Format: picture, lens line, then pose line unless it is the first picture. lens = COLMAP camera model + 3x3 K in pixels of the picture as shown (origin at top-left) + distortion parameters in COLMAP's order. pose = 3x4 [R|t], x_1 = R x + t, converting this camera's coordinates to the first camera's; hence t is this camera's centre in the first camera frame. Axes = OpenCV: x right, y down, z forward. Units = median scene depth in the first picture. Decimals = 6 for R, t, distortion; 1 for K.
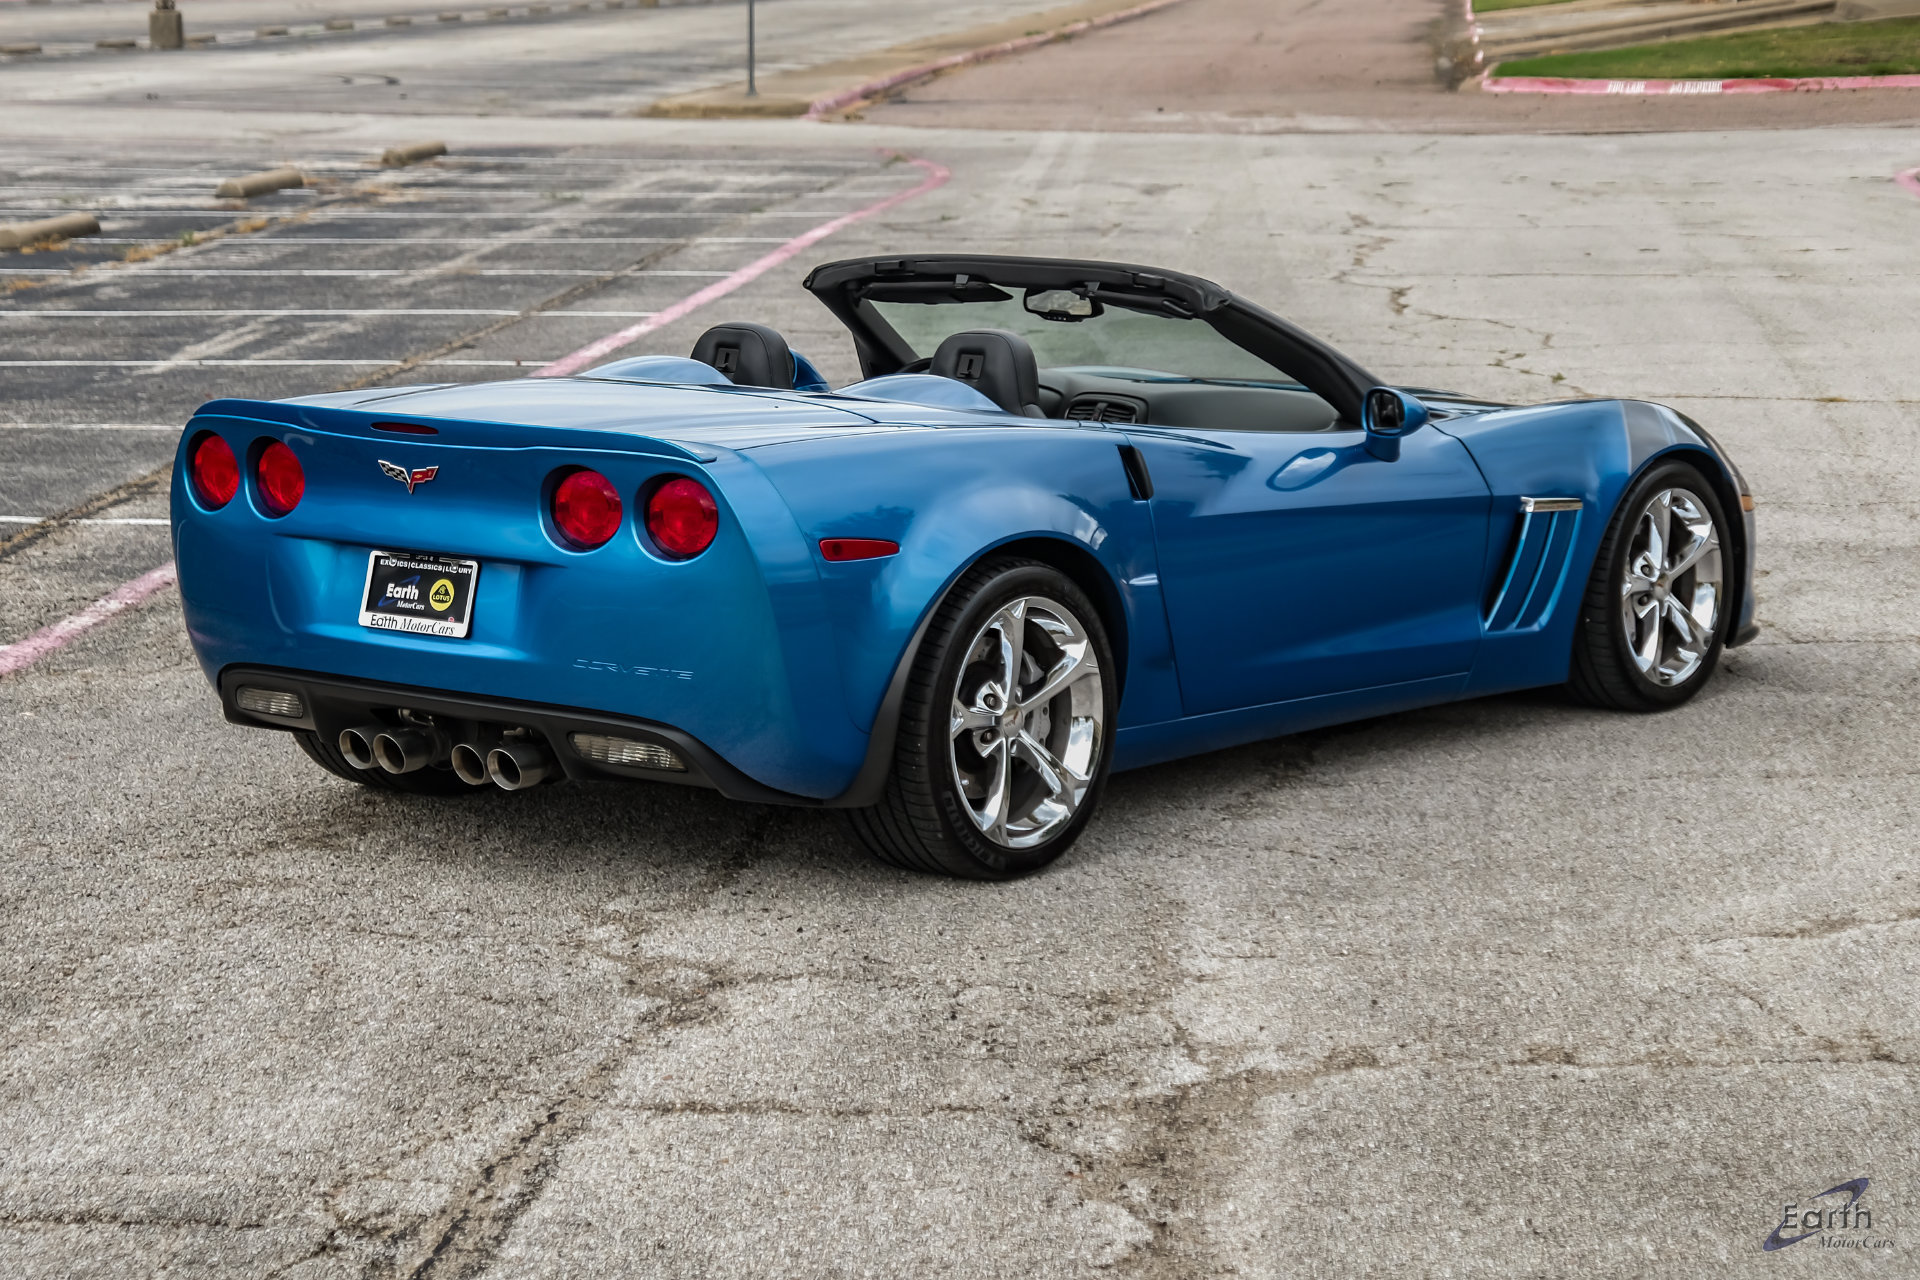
lens RADIAL K [[4960.5, 0, 960.0], [0, 4960.5, 640.0], [0, 0, 1]] dist [0.083379, 0.752728]
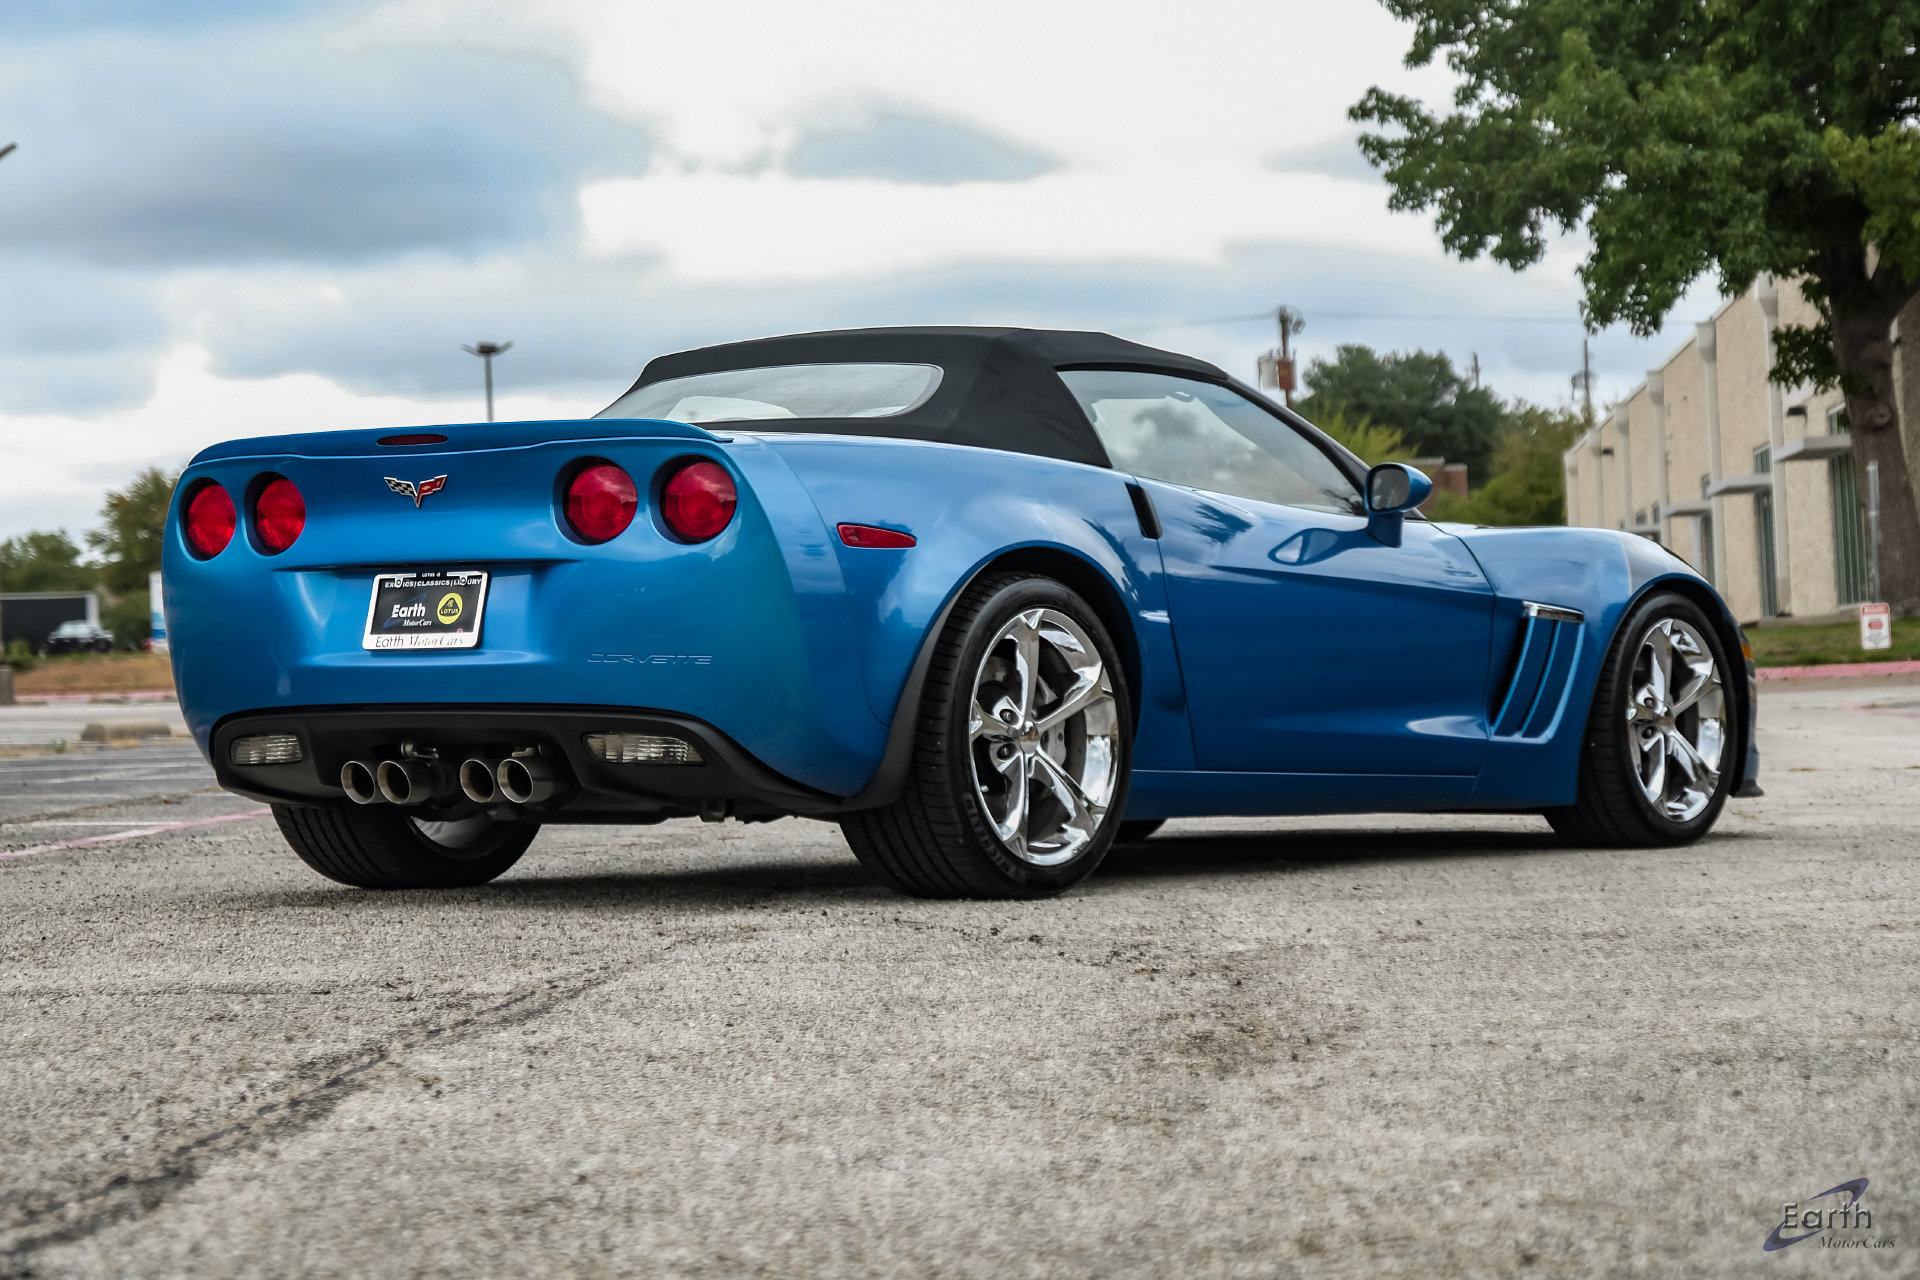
lens RADIAL K [[5320.9, 0, 960.0], [0, 5320.9, 640.0], [0, 0, 1]] dist [0.129447, 0.144120]
pose [[0.999543, -0.014063, 0.026748, -0.031064], [0.017845, 0.988993, -0.146880, 0.151770], [-0.024388, 0.147291, 0.988793, -0.045902]]
